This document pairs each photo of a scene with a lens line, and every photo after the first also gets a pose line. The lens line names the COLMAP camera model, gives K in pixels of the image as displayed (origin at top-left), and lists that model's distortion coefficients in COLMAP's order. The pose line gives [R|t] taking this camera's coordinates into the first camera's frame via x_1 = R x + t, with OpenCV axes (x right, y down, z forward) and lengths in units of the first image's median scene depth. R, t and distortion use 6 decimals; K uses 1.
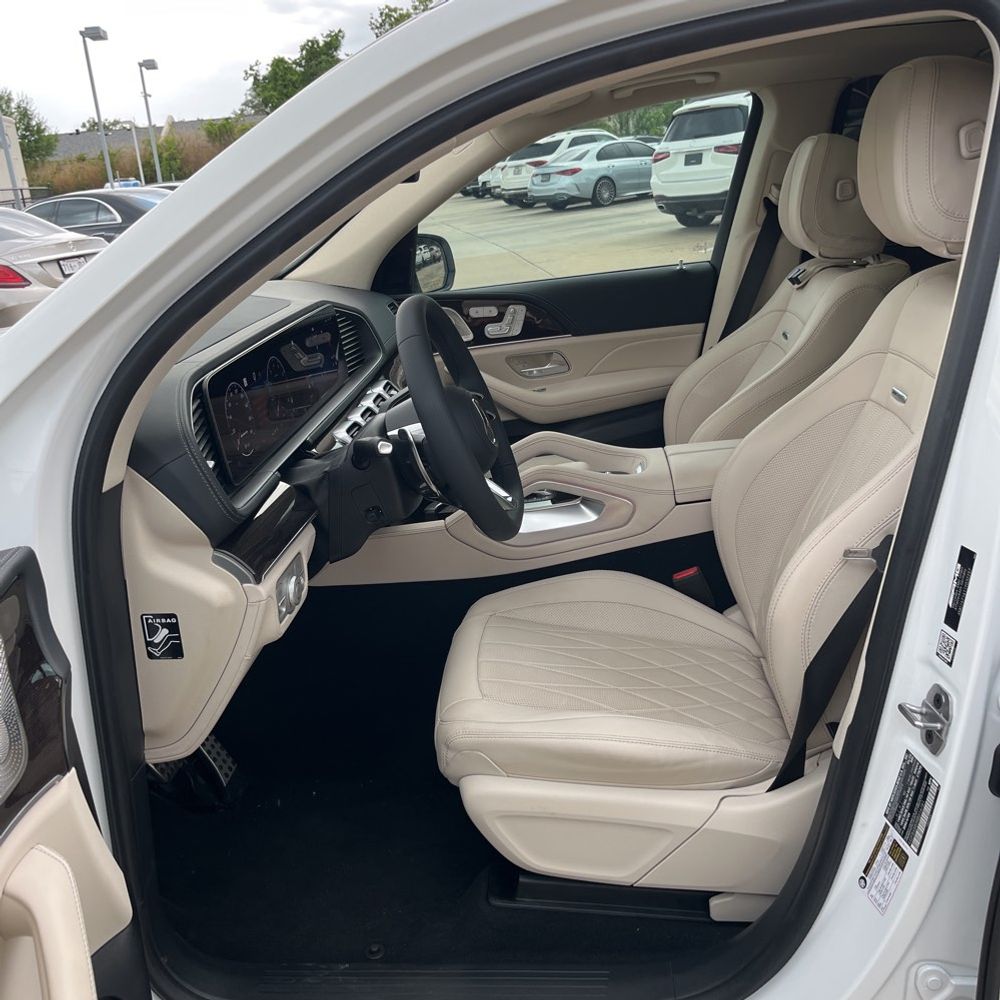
lens RADIAL K [[1013.6, 0, 483.7], [0, 1013.6, 491.0], [0, 0, 1]] dist [0.021176, 0.000000]
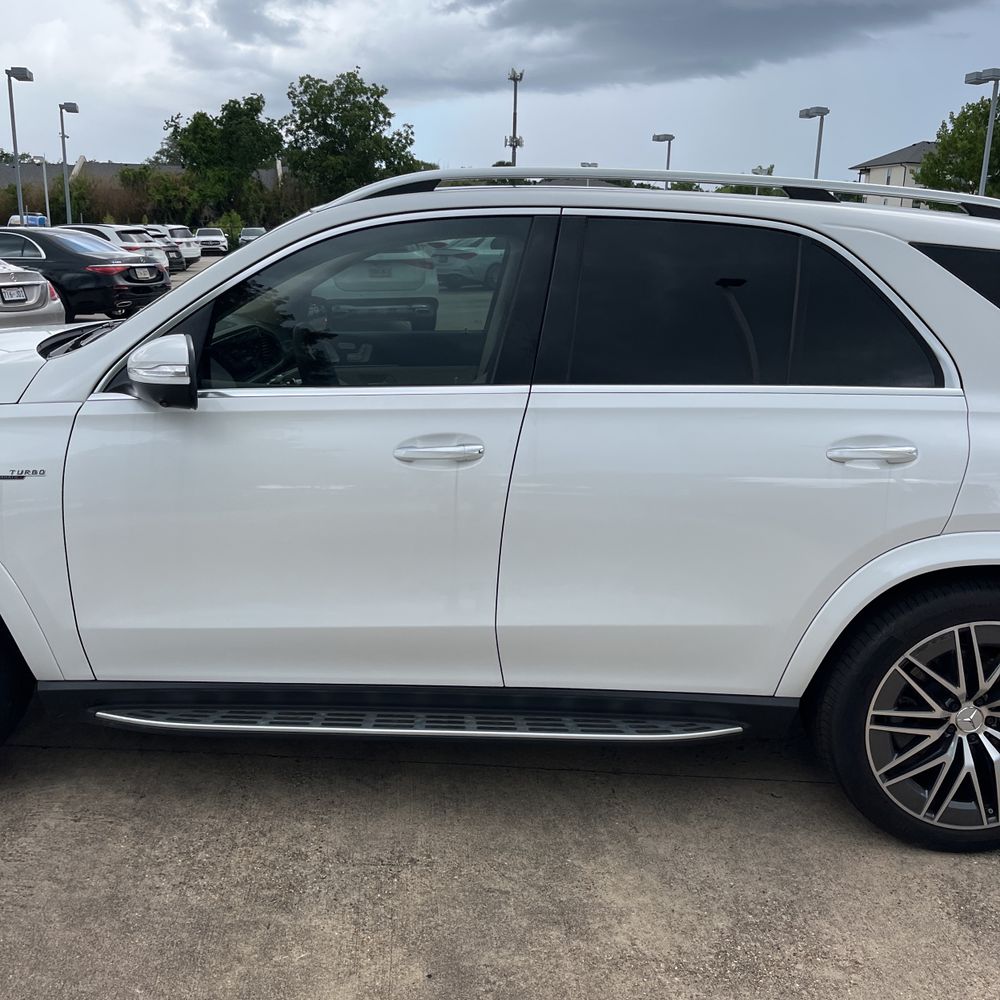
lens RADIAL K [[1013.6, 0, 482.8], [0, 1013.6, 501.9], [0, 0, 1]] dist [0.021176, 0.000000]
pose [[0.991096, 0.079555, 0.106774, 0.003471], [-0.073060, 0.995309, -0.063425, 0.009215], [-0.111319, 0.055059, 0.992258, -0.036763]]
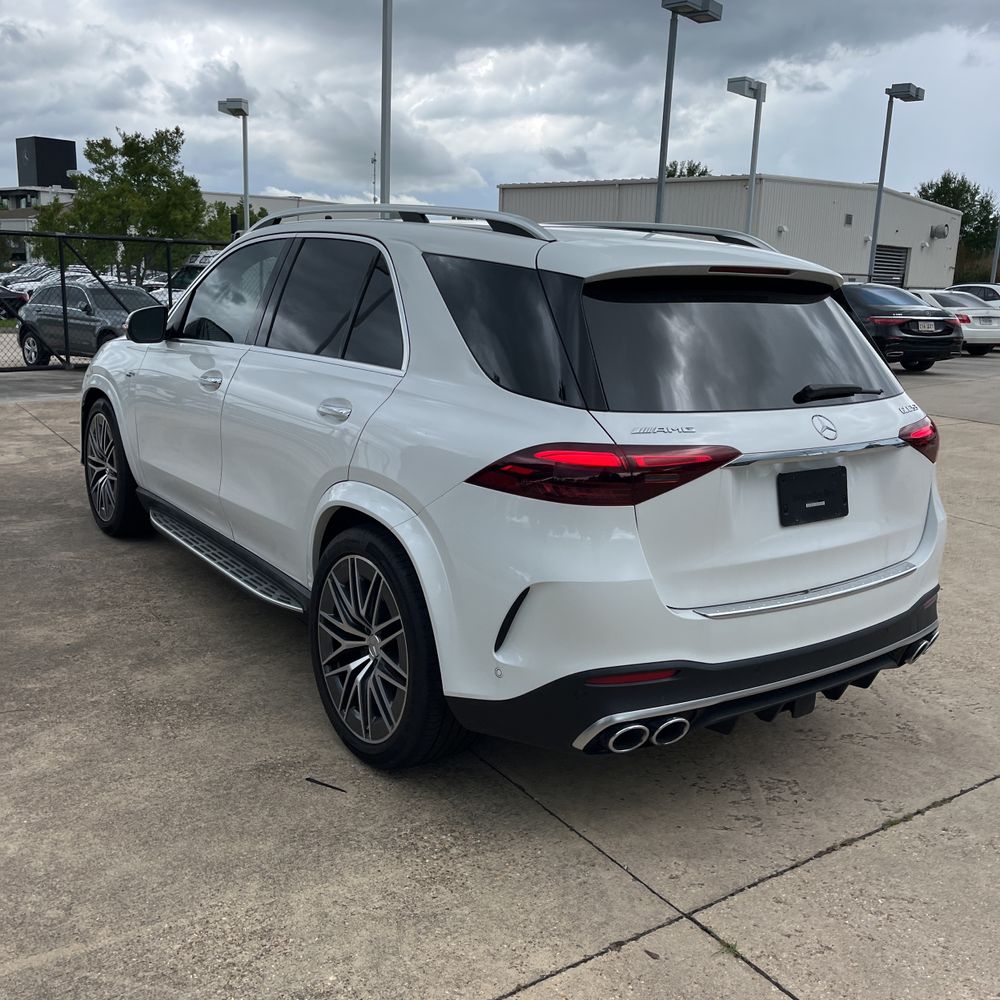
lens RADIAL K [[1013.6, 0, 486.6], [0, 1013.6, 494.3], [0, 0, 1]] dist [0.021176, 0.000000]
pose [[0.638333, 0.266821, -0.722037, 0.093349], [-0.319255, 0.945292, 0.067078, -0.001357], [0.700434, 0.187696, 0.688595, -0.025007]]
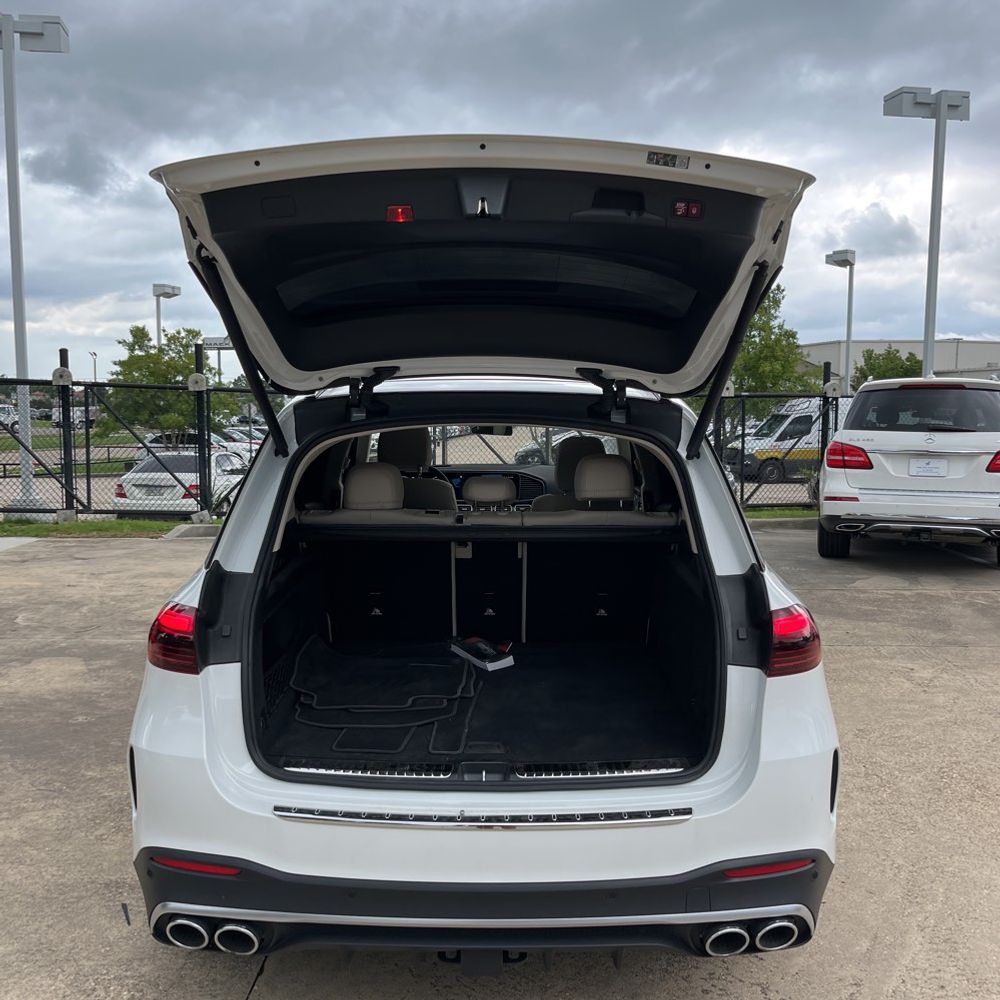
lens RADIAL K [[1013.6, 0, 503.3], [0, 1013.6, 508.2], [0, 0, 1]] dist [0.021176, 0.000000]
pose [[0.080431, 0.183295, -0.979762, 0.109667], [-0.317472, 0.936467, 0.149133, -0.020866], [0.944851, 0.299052, 0.133512, 0.025479]]
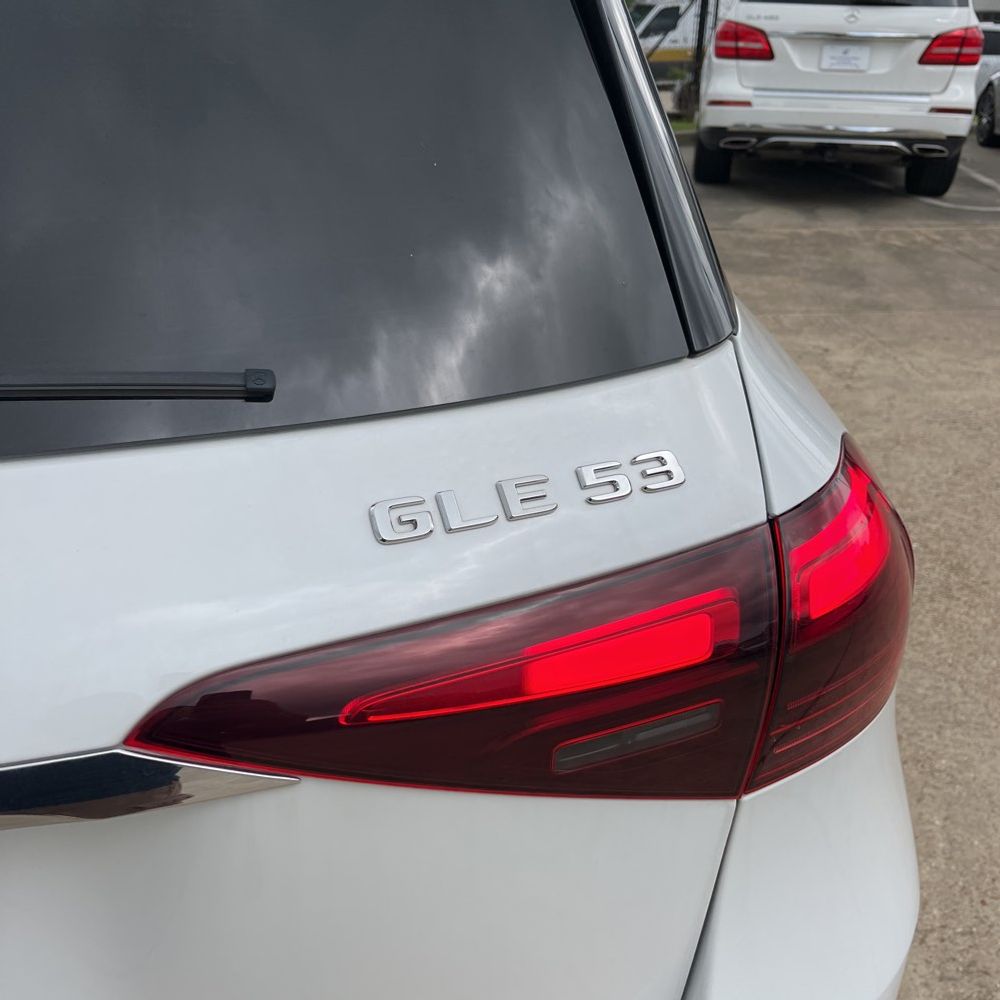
lens RADIAL K [[1013.6, 0, 496.4], [0, 1013.6, 502.0], [0, 0, 1]] dist [0.021176, 0.000000]
pose [[0.215642, 0.507194, -0.834418, 0.068169], [-0.335977, 0.840887, 0.424298, -0.016503], [0.916852, 0.188848, 0.351736, 0.040250]]
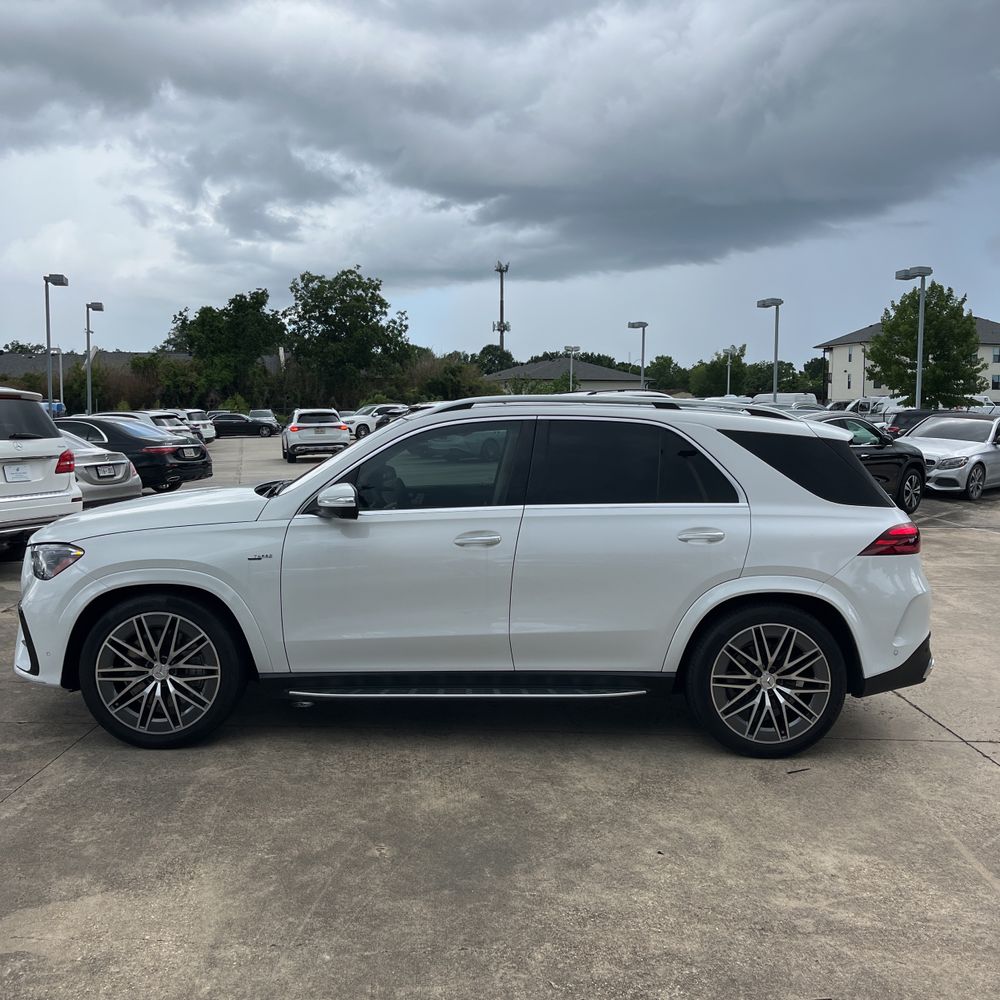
lens RADIAL K [[1013.6, 0, 505.4], [0, 1013.6, 494.0], [0, 0, 1]] dist [0.021176, 0.000000]
pose [[0.989422, 0.079251, 0.121501, -0.003886], [-0.048485, 0.970076, -0.237911, 0.024047], [-0.136720, 0.229504, 0.963657, -0.086990]]
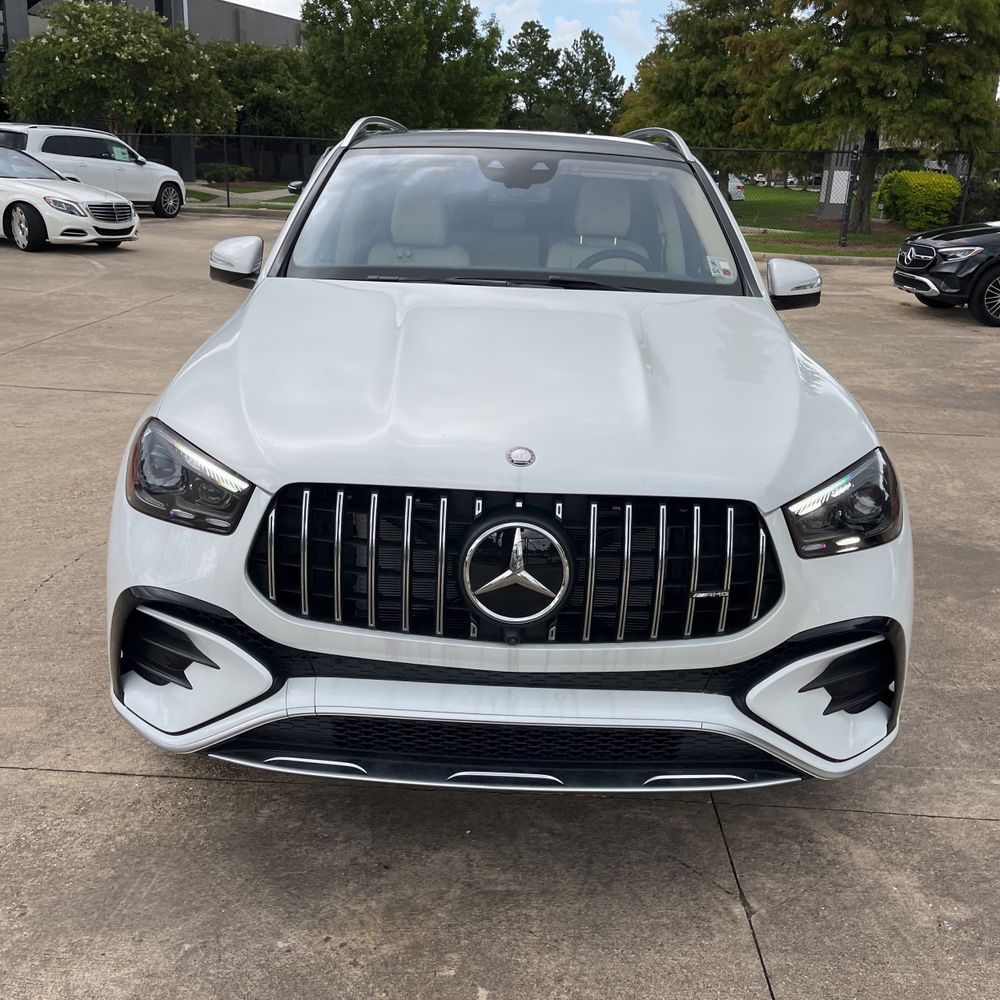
lens RADIAL K [[1013.6, 0, 500.2], [0, 1013.6, 494.6], [0, 0, 1]] dist [0.021176, 0.000000]
pose [[-0.074119, -0.232748, 0.969709, -0.085368], [0.273148, 0.930459, 0.244205, -0.010190], [-0.959112, 0.282974, -0.005390, 0.045377]]
